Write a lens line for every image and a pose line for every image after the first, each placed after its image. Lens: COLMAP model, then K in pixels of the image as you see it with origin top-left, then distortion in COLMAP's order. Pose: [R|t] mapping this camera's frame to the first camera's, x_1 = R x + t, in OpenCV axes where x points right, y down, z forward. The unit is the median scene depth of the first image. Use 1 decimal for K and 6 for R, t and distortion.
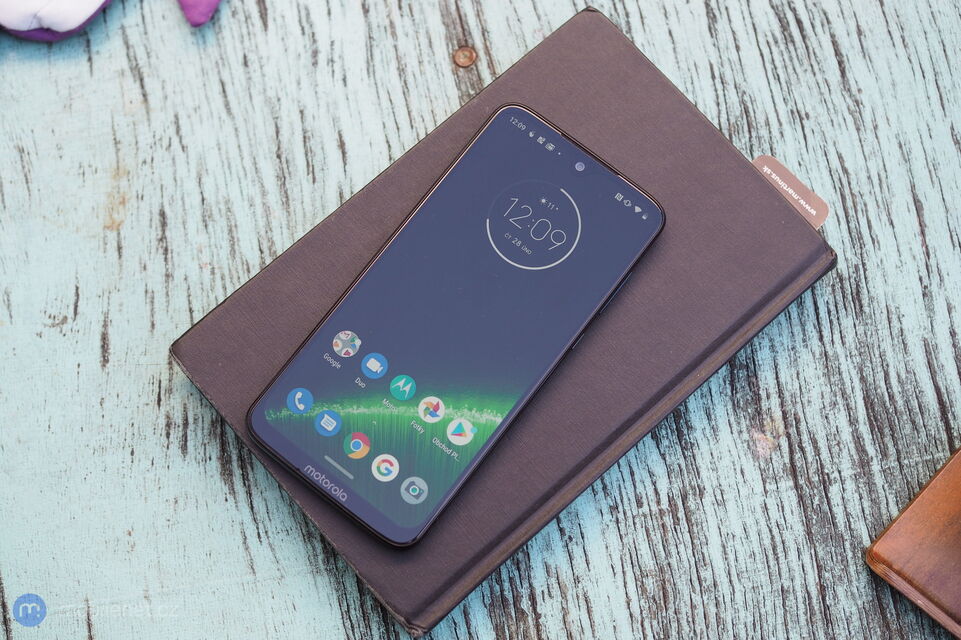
lens RADIAL K [[1390.9, 0, 477.7], [0, 1390.9, 325.3], [0, 0, 1]] dist [-0.092871, 0.000000]
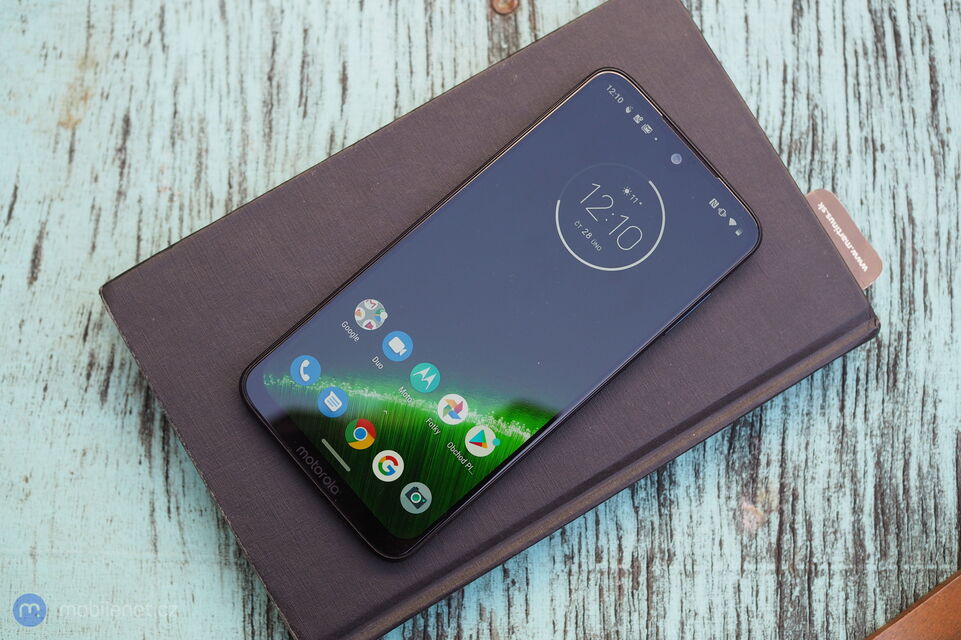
lens RADIAL K [[1390.9, 0, 480.4], [0, 1390.9, 312.6], [0, 0, 1]] dist [-0.092871, 0.000000]
pose [[0.981896, 0.189411, -0.001875, 0.014769], [-0.188077, 0.976062, 0.109229, -0.102516], [0.022519, -0.106899, 0.994015, 0.137004]]
